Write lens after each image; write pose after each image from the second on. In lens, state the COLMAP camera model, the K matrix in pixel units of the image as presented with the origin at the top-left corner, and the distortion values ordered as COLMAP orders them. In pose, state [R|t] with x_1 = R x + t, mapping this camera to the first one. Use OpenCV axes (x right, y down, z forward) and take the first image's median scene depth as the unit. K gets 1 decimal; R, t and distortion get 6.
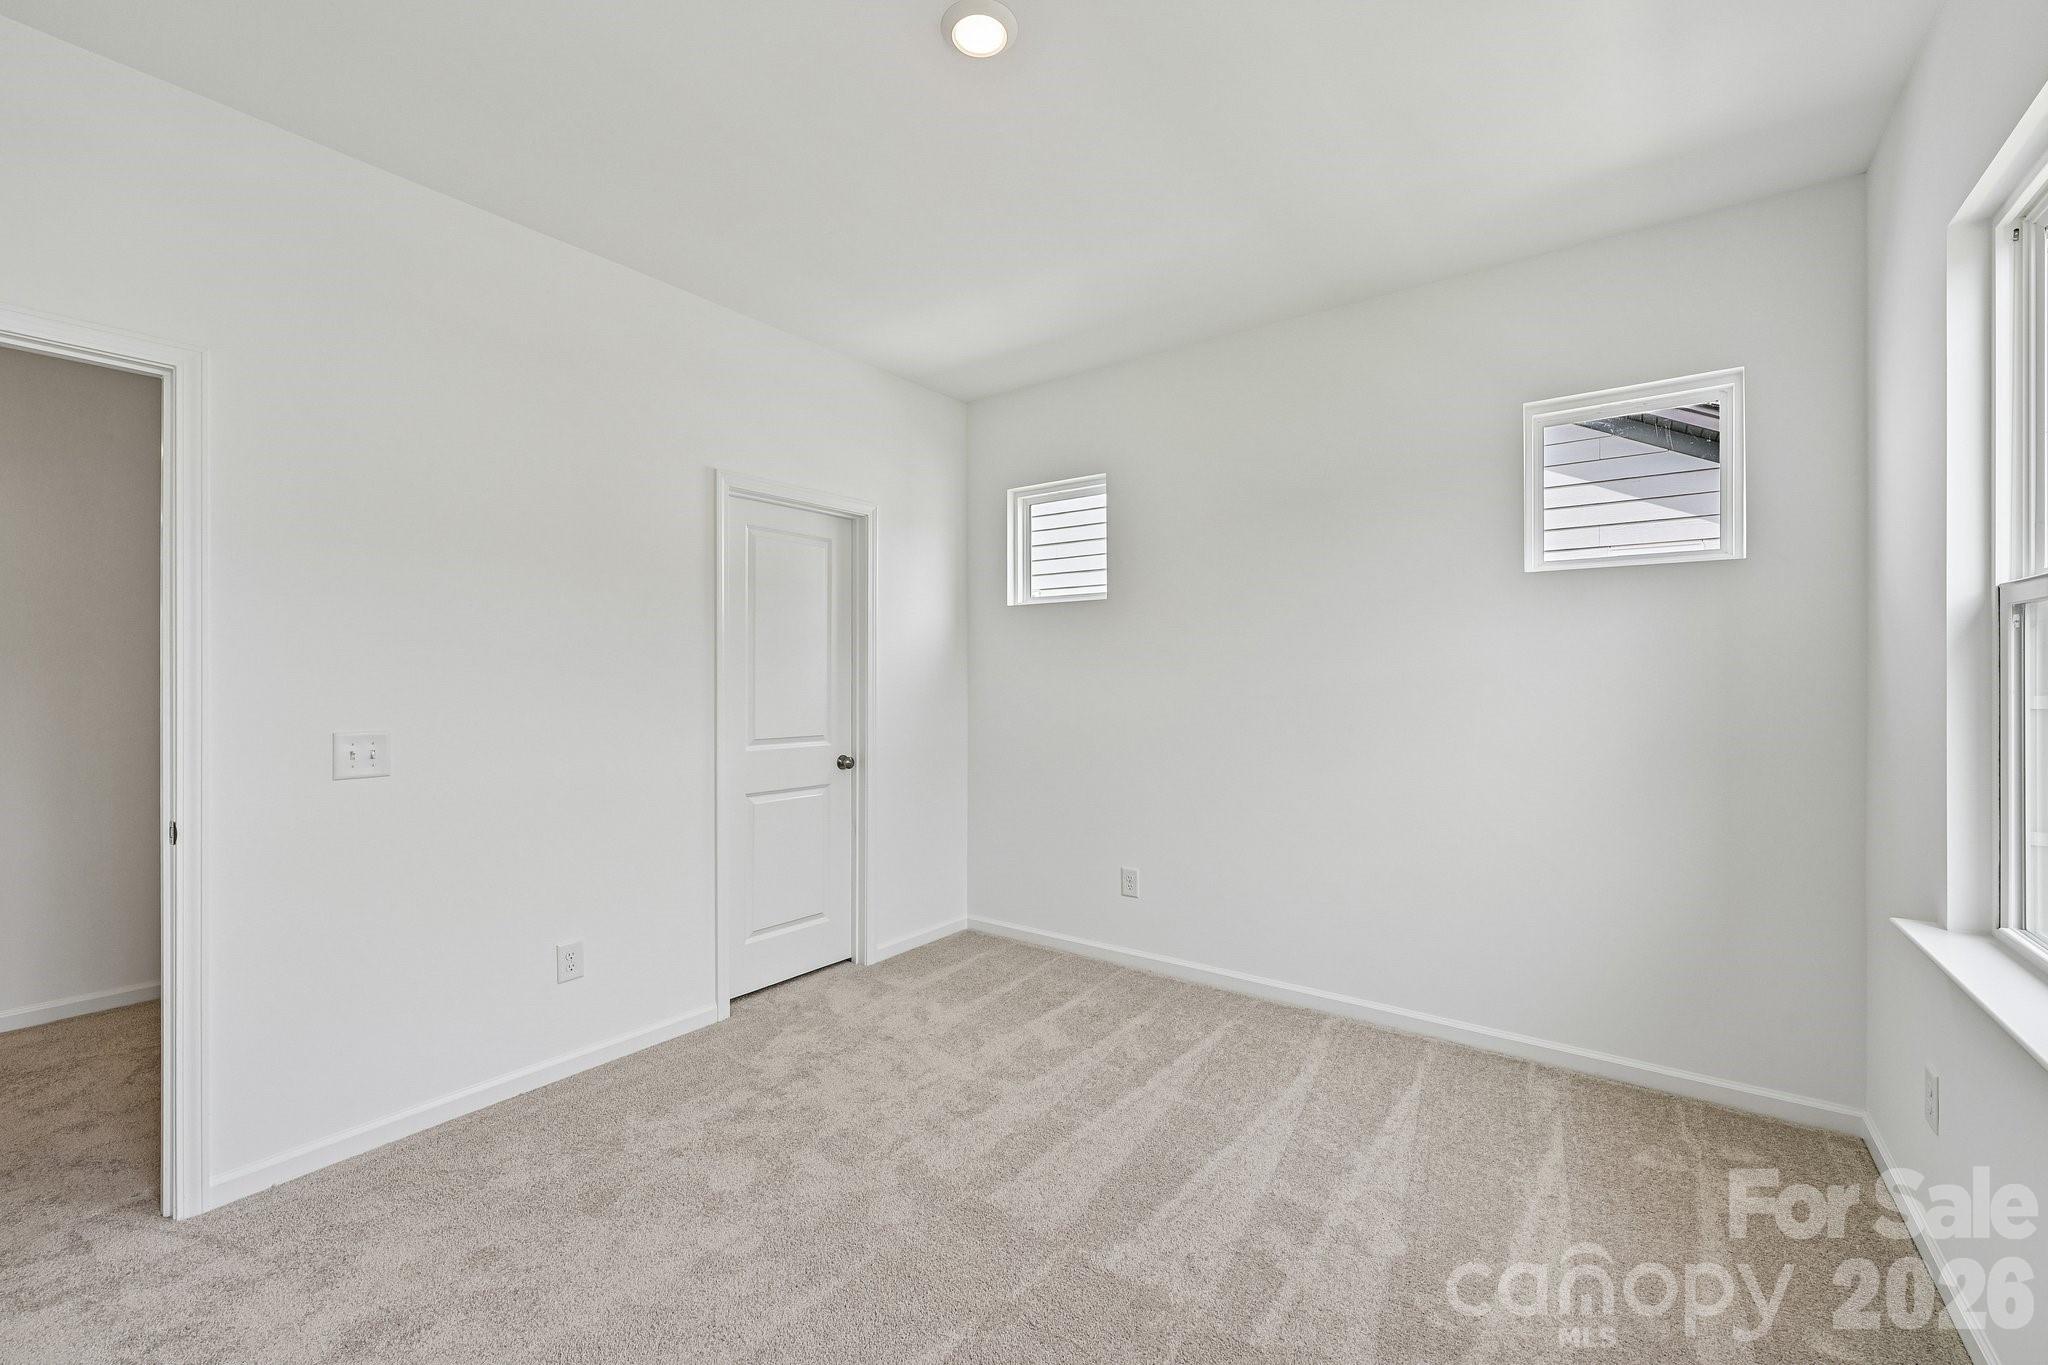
lens RADIAL K [[809.7, 0, 986.6], [0, 809.7, 665.9], [0, 0, 1]] dist [-0.000781, 0.000564]
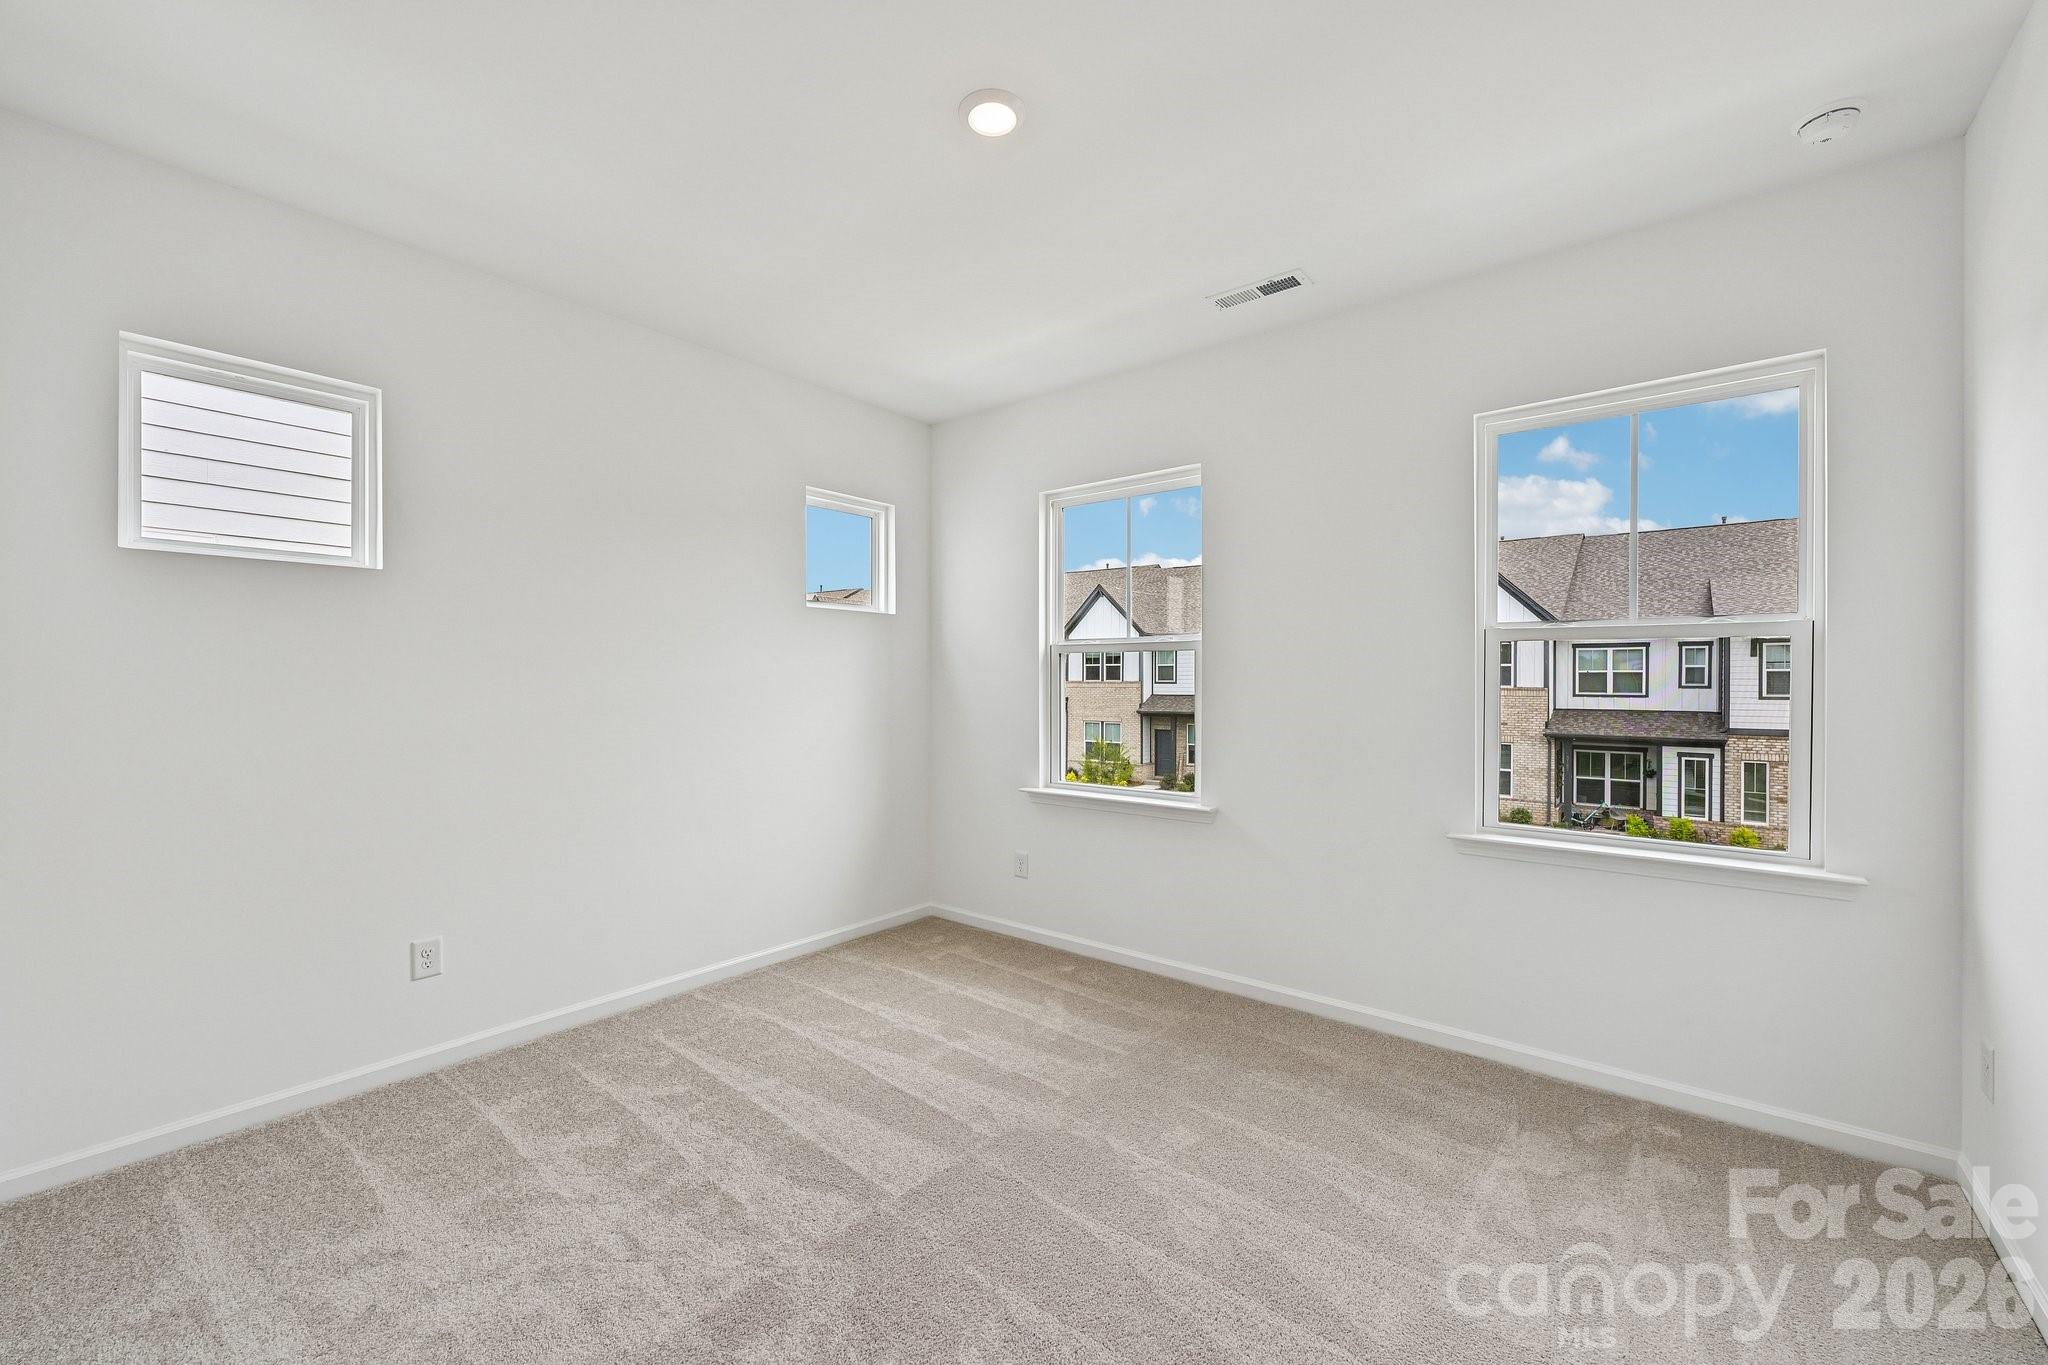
lens RADIAL K [[809.7, 0, 1015.3], [0, 809.7, 673.2], [0, 0, 1]] dist [-0.000781, 0.000564]
pose [[0.061638, 0.005247, 0.998085, -0.657547], [-0.014034, 0.999892, -0.004390, 0.000770], [-0.998000, -0.013736, 0.061705, 0.514945]]
